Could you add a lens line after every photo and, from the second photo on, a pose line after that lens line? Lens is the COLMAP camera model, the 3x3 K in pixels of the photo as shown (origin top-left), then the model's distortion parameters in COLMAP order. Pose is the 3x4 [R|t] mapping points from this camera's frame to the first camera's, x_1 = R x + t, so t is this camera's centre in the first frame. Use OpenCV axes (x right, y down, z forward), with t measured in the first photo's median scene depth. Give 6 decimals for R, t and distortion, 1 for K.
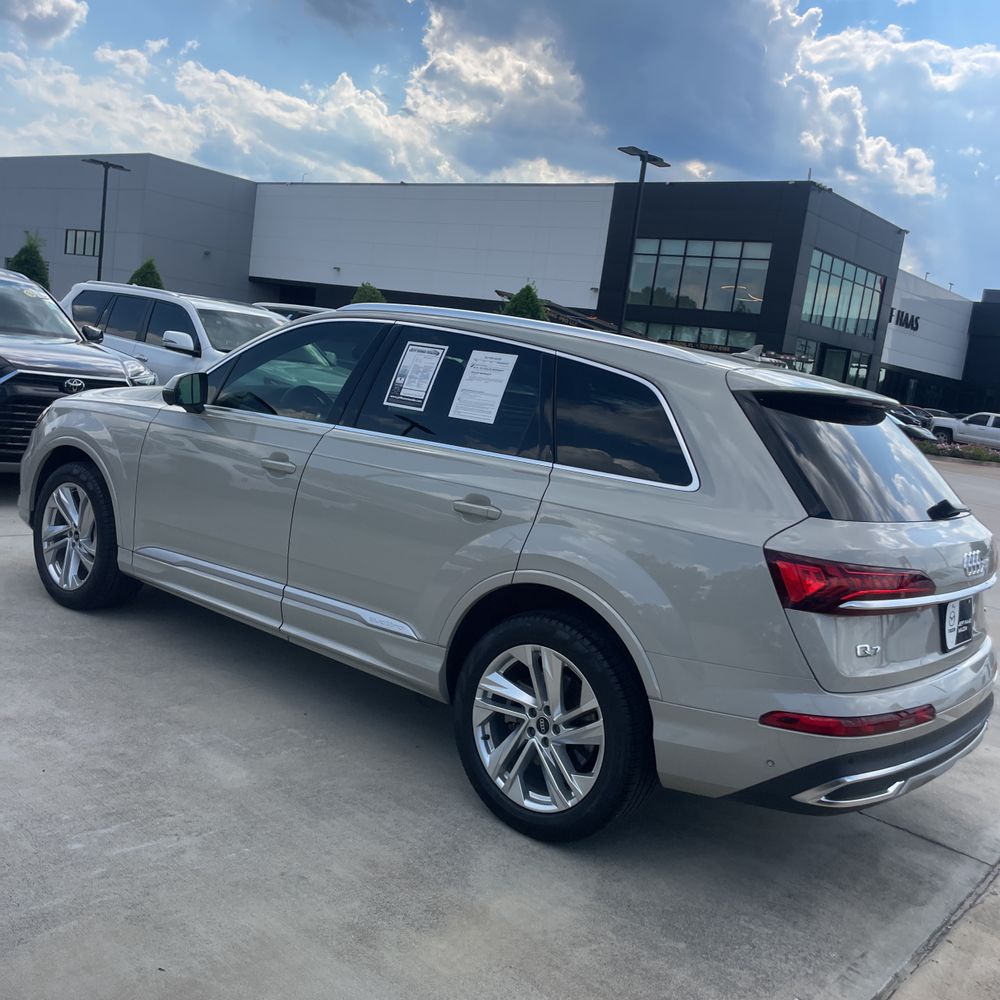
lens RADIAL K [[1025.0, 0, 505.6], [0, 1025.0, 494.3], [0, 0, 1]] dist [0.107635, -0.155970]
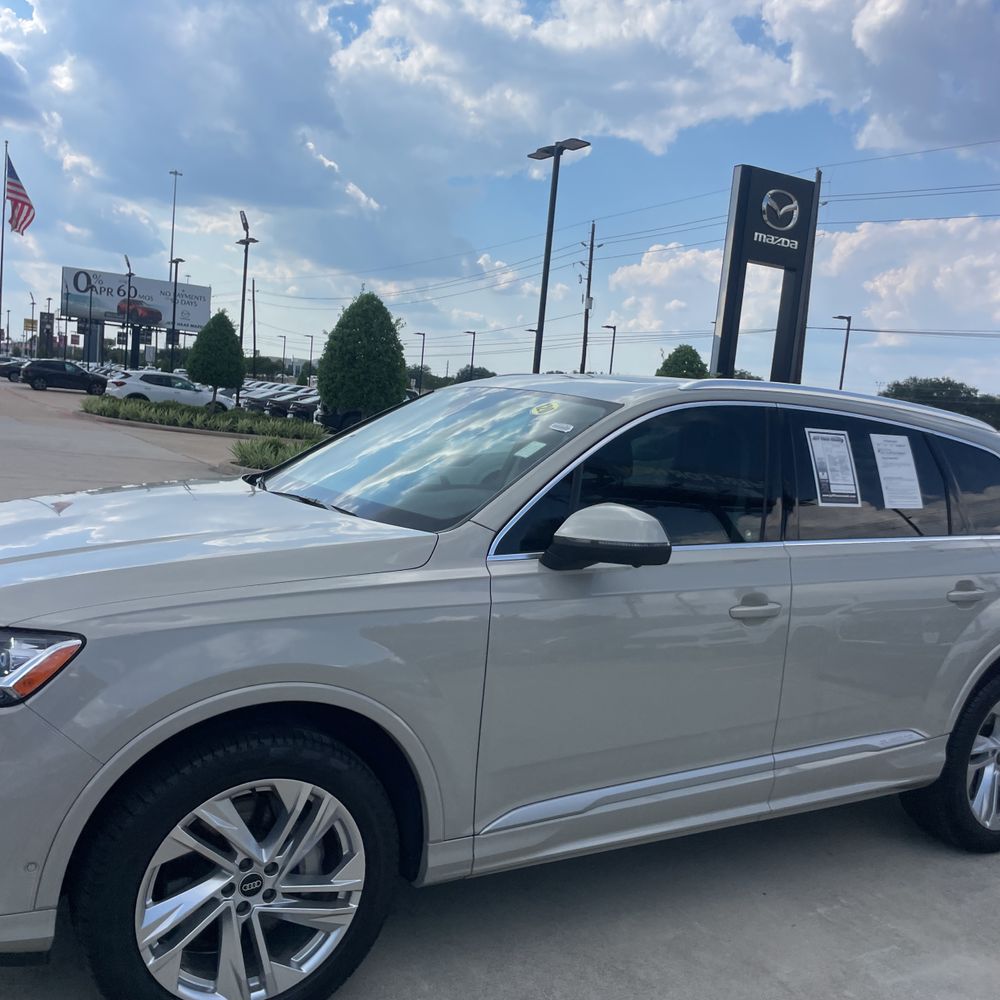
lens RADIAL K [[1024.6, 0, 502.7], [0, 1024.6, 515.5], [0, 0, 1]] dist [0.101718, -0.141002]
pose [[0.334427, -0.204518, 0.919963, -1.054669], [0.075677, 0.978844, 0.190098, -0.277641], [-0.939378, 0.006046, 0.342829, 1.003296]]
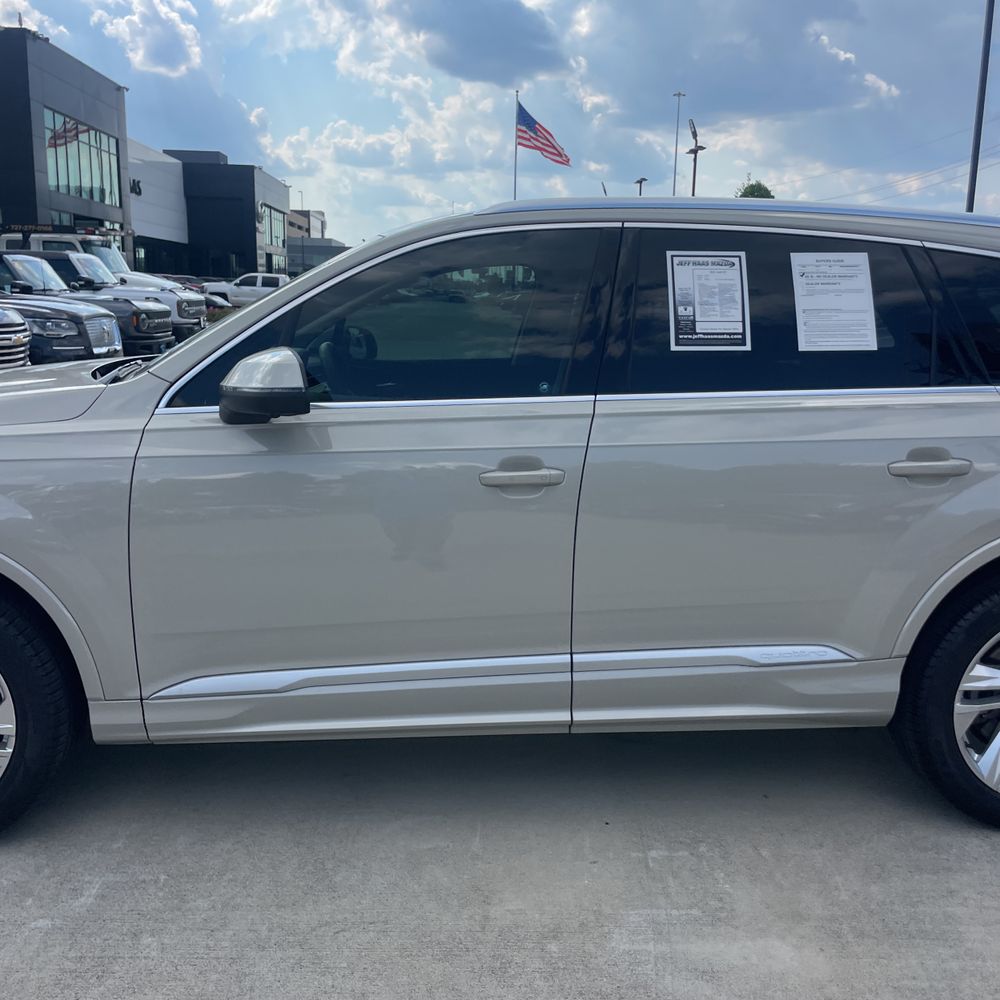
lens RADIAL K [[1024.6, 0, 509.5], [0, 1024.6, 490.2], [0, 0, 1]] dist [0.097174, -0.139941]
pose [[0.721748, -0.247898, 0.646241, -0.686521], [0.168380, 0.968499, 0.183462, -0.147377], [-0.671363, -0.023599, 0.740753, 0.601603]]
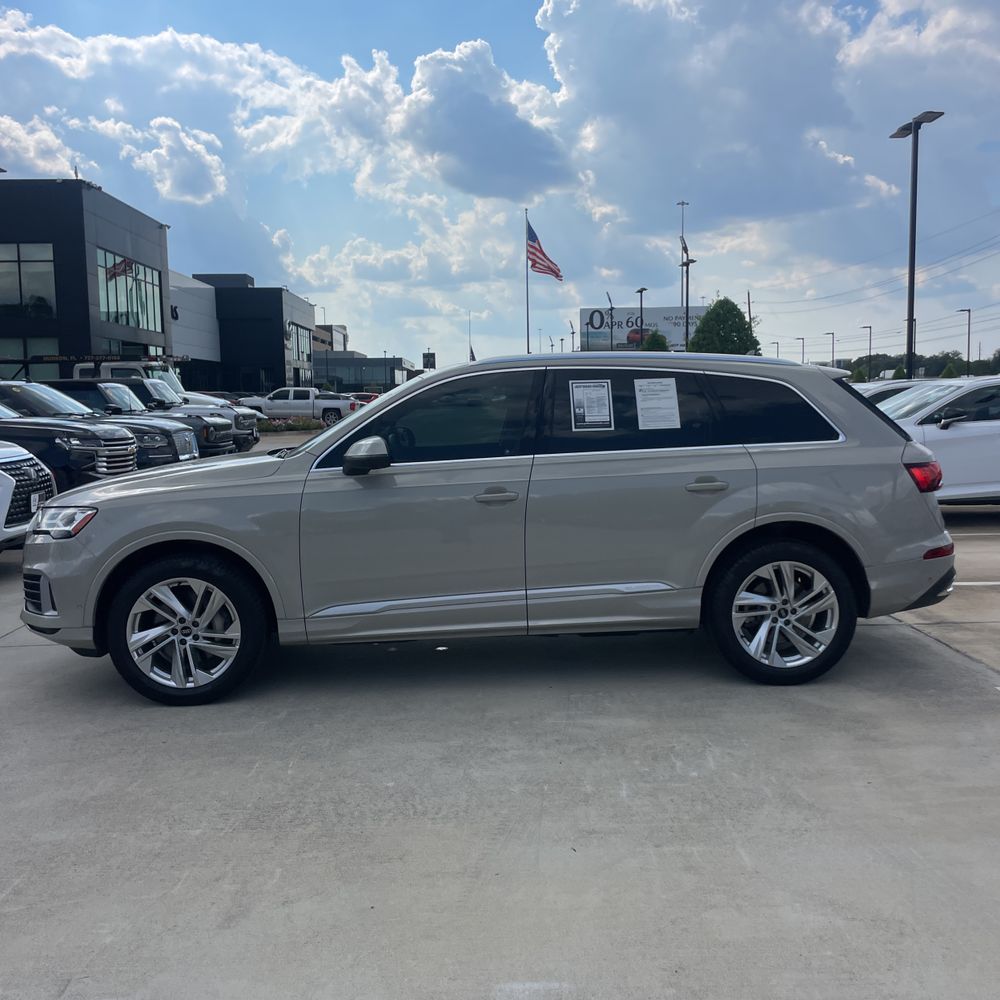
lens RADIAL K [[1033.5, 0, 516.4], [0, 1033.5, 484.0], [0, 0, 1]] dist [0.114774, -0.139272]
pose [[0.724757, -0.204516, 0.657952, -1.098013], [0.203599, 0.975857, 0.079061, -0.147496], [-0.658236, 0.076659, 0.748898, 0.078574]]
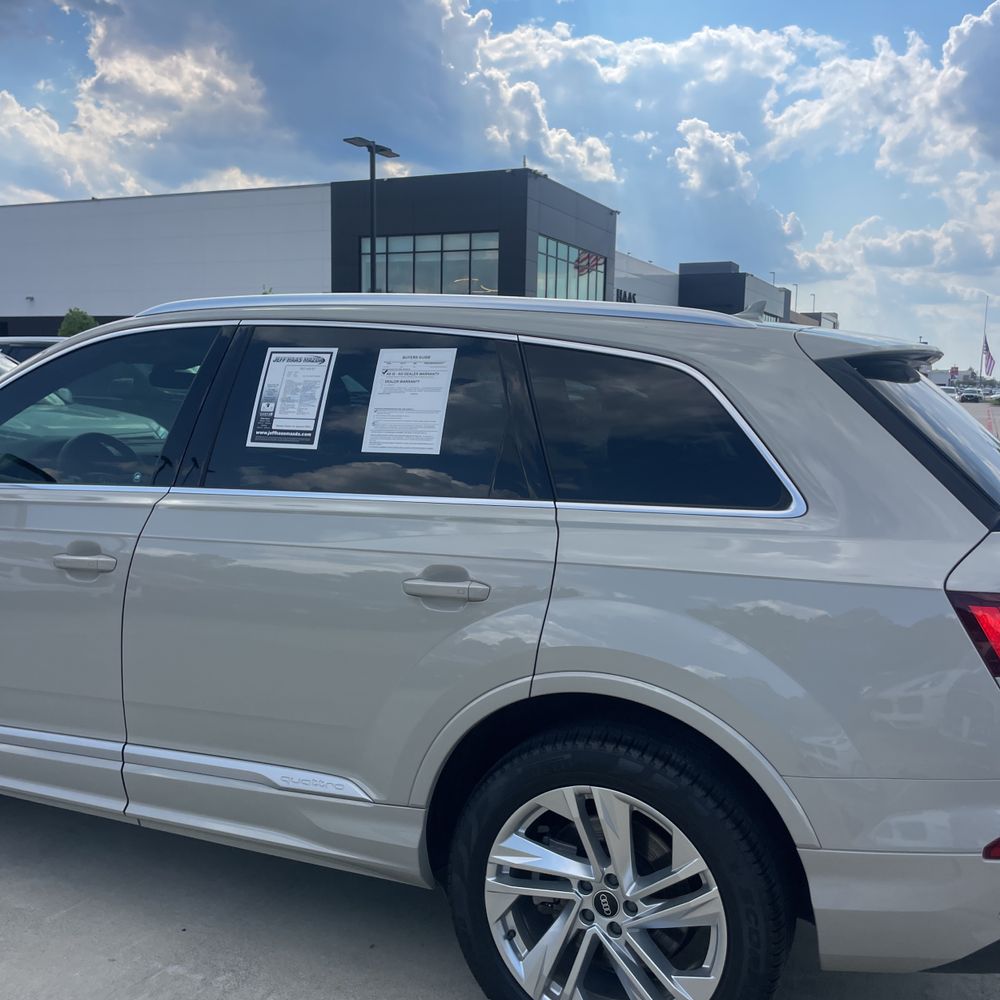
lens RADIAL K [[1024.6, 0, 509.5], [0, 1024.6, 490.2], [0, 0, 1]] dist [0.097174, -0.139941]
pose [[0.958846, -0.141877, 0.245938, -0.130495], [0.143505, 0.989584, 0.011386, -0.045142], [-0.244992, 0.024376, 0.969219, 0.334776]]
